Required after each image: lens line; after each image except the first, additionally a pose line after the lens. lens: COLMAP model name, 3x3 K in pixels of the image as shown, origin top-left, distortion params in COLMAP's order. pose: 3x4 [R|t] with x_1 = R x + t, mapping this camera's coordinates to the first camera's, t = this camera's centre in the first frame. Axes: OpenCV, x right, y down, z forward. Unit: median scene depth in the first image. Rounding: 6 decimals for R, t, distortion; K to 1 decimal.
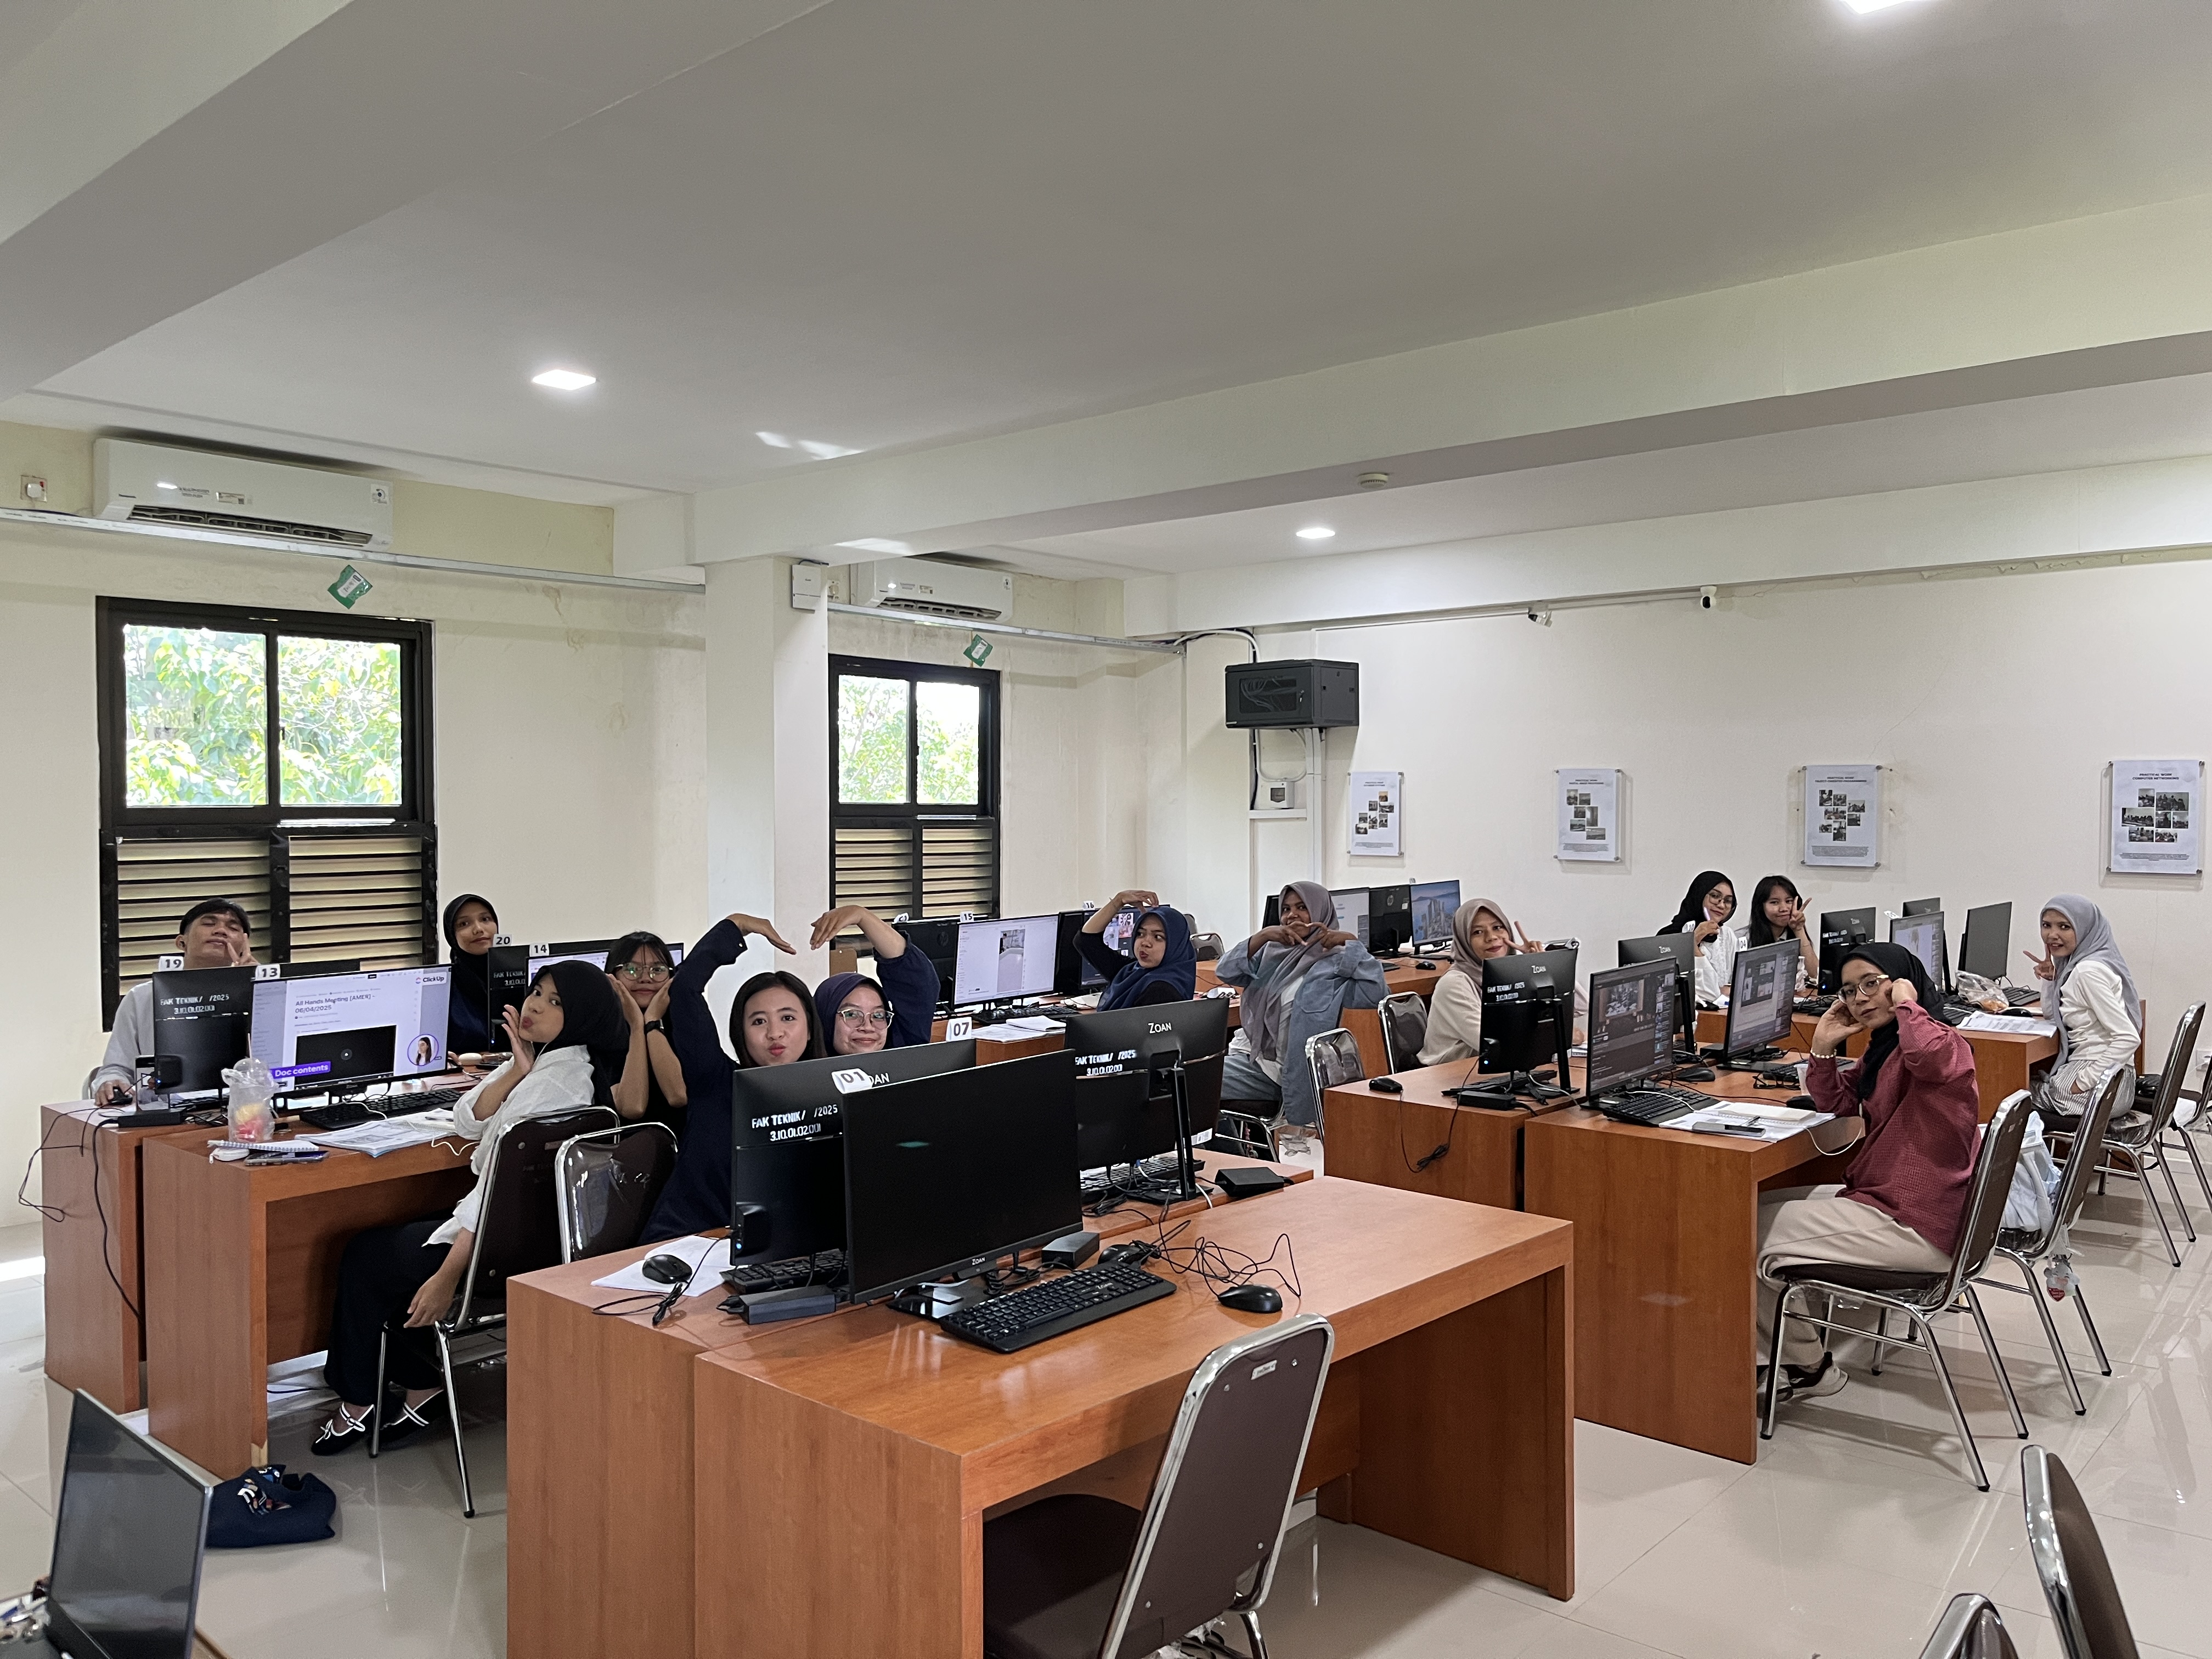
lens RADIAL K [[1698.3, 0, 1116.6], [0, 1698.3, 821.4], [0, 0, 1]] dist [0.066244, -0.063005]
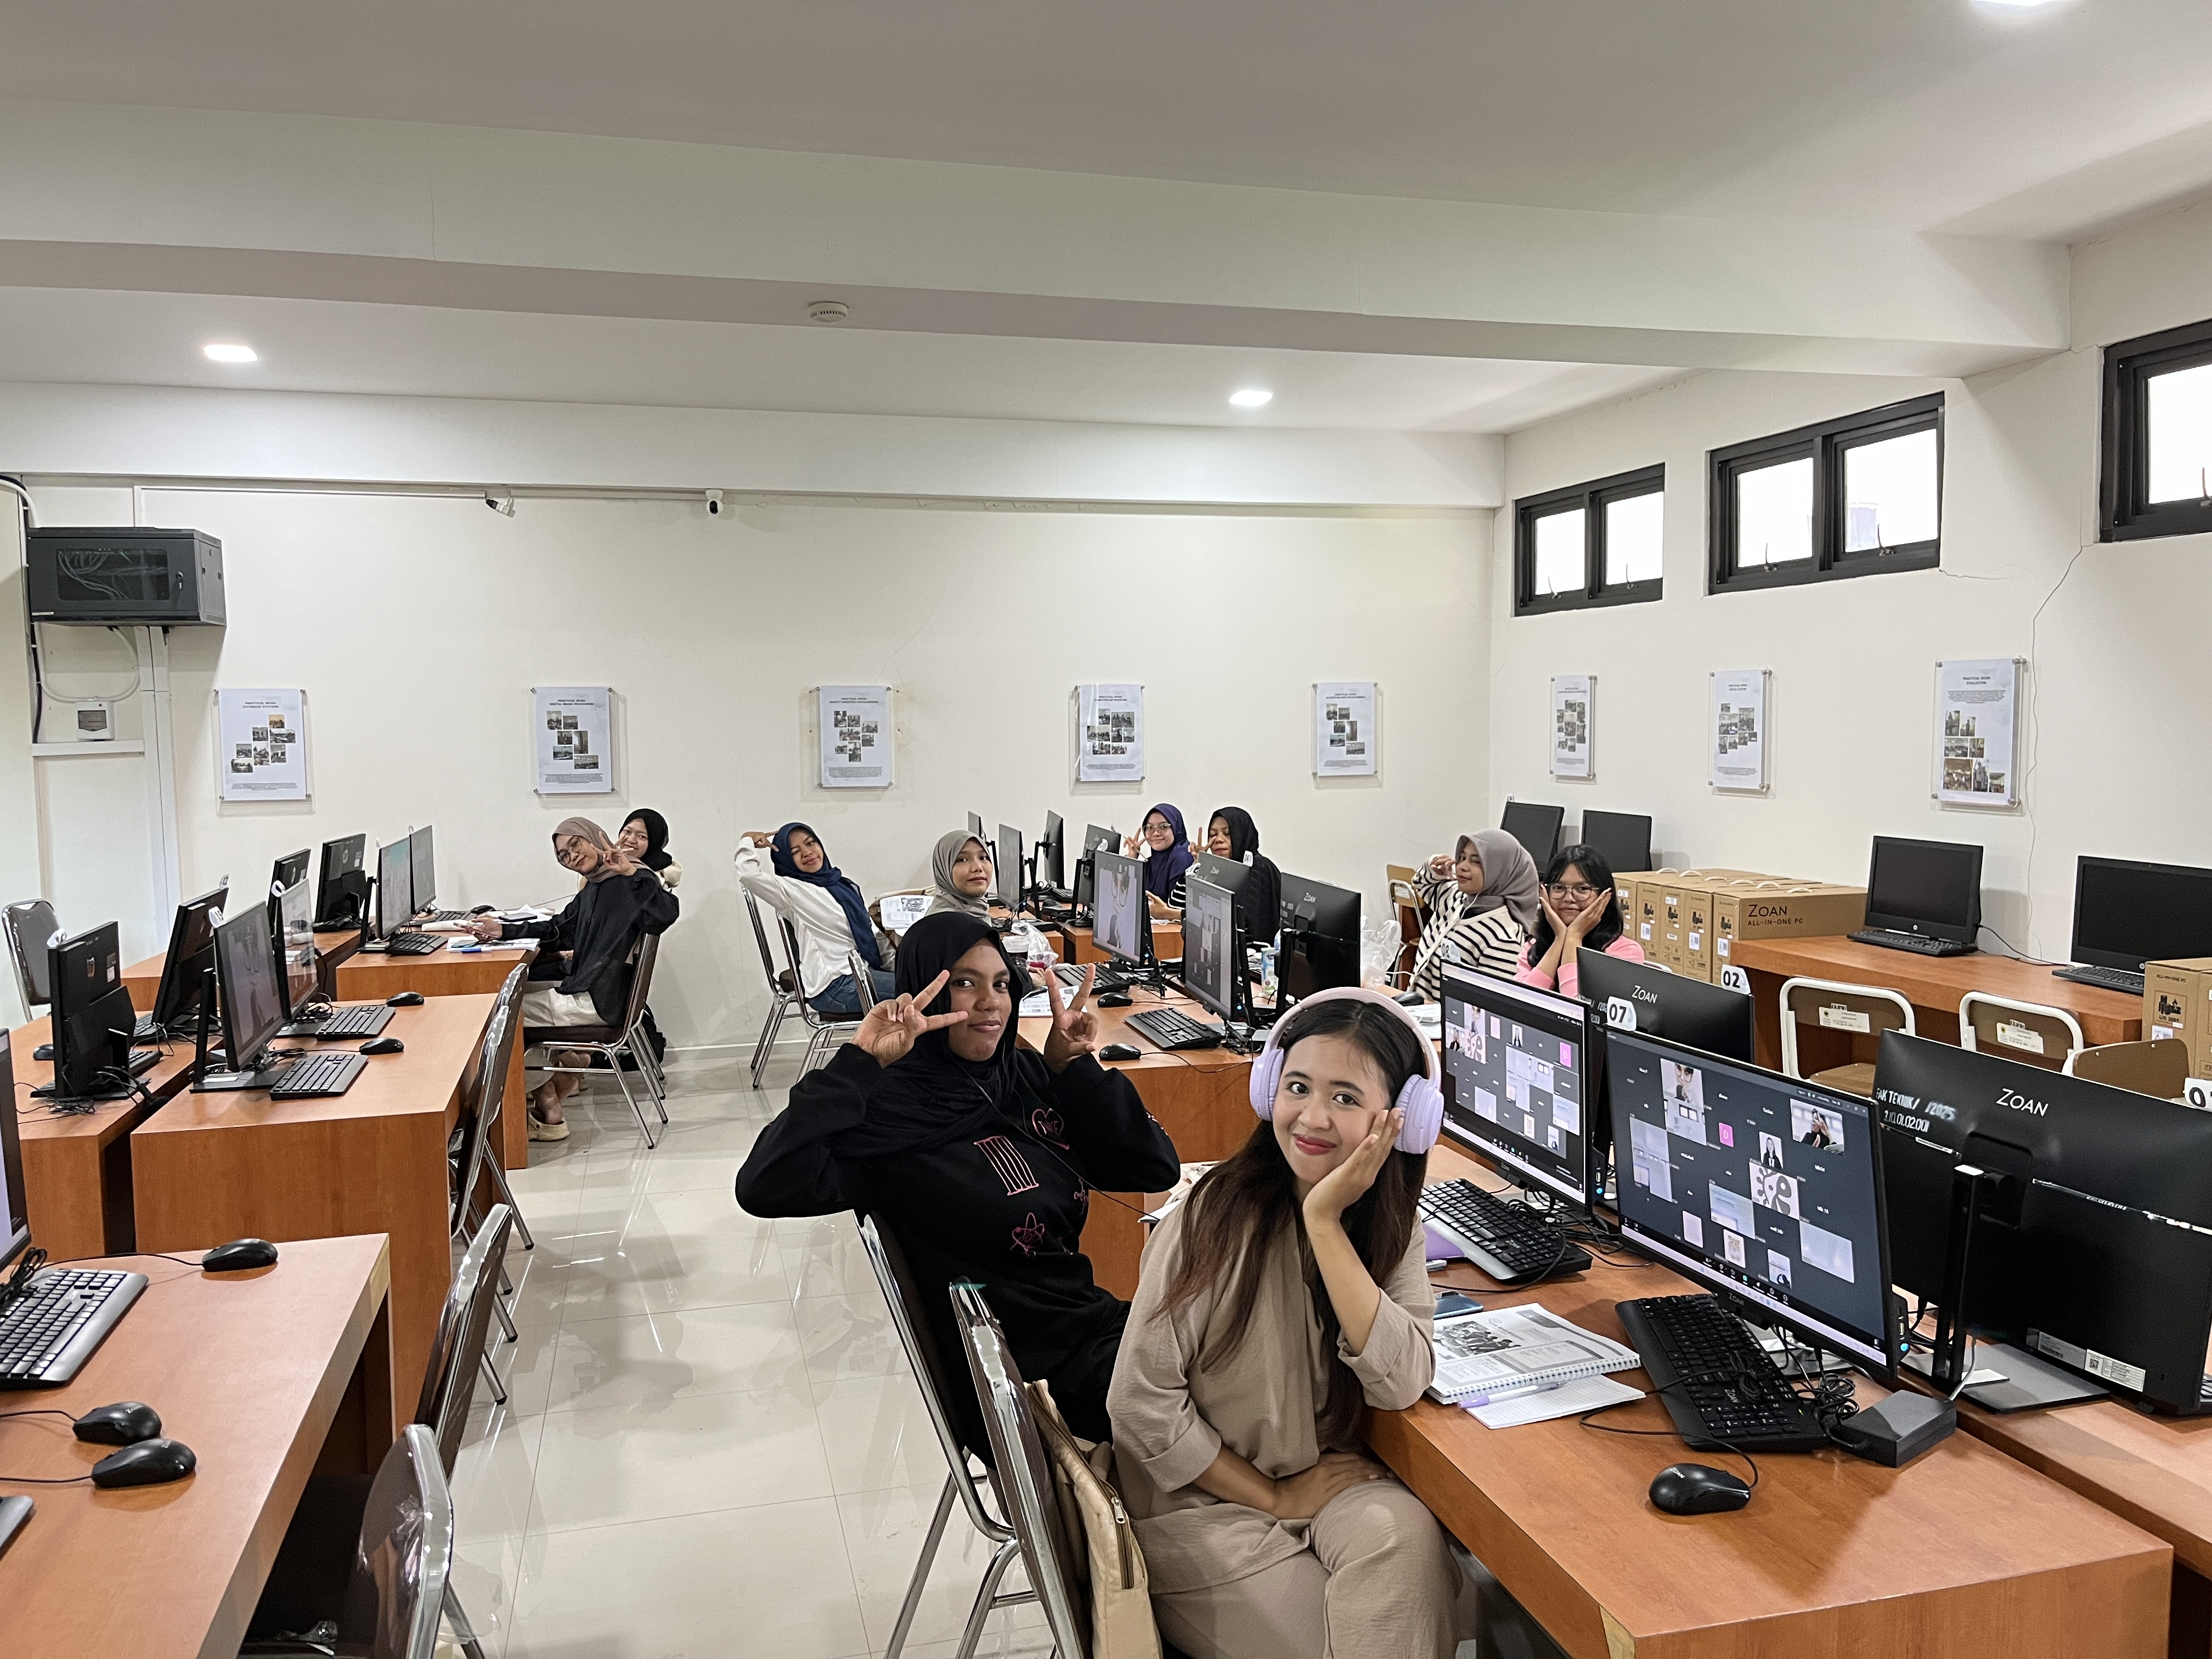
lens RADIAL K [[1698.3, 0, 1116.6], [0, 1698.3, 821.4], [0, 0, 1]] dist [0.066244, -0.063005]
pose [[0.562089, -0.055834, 0.825190, -0.316062], [0.021641, 0.998370, 0.052810, -0.003043], [-0.826794, -0.011826, 0.562381, 0.310701]]
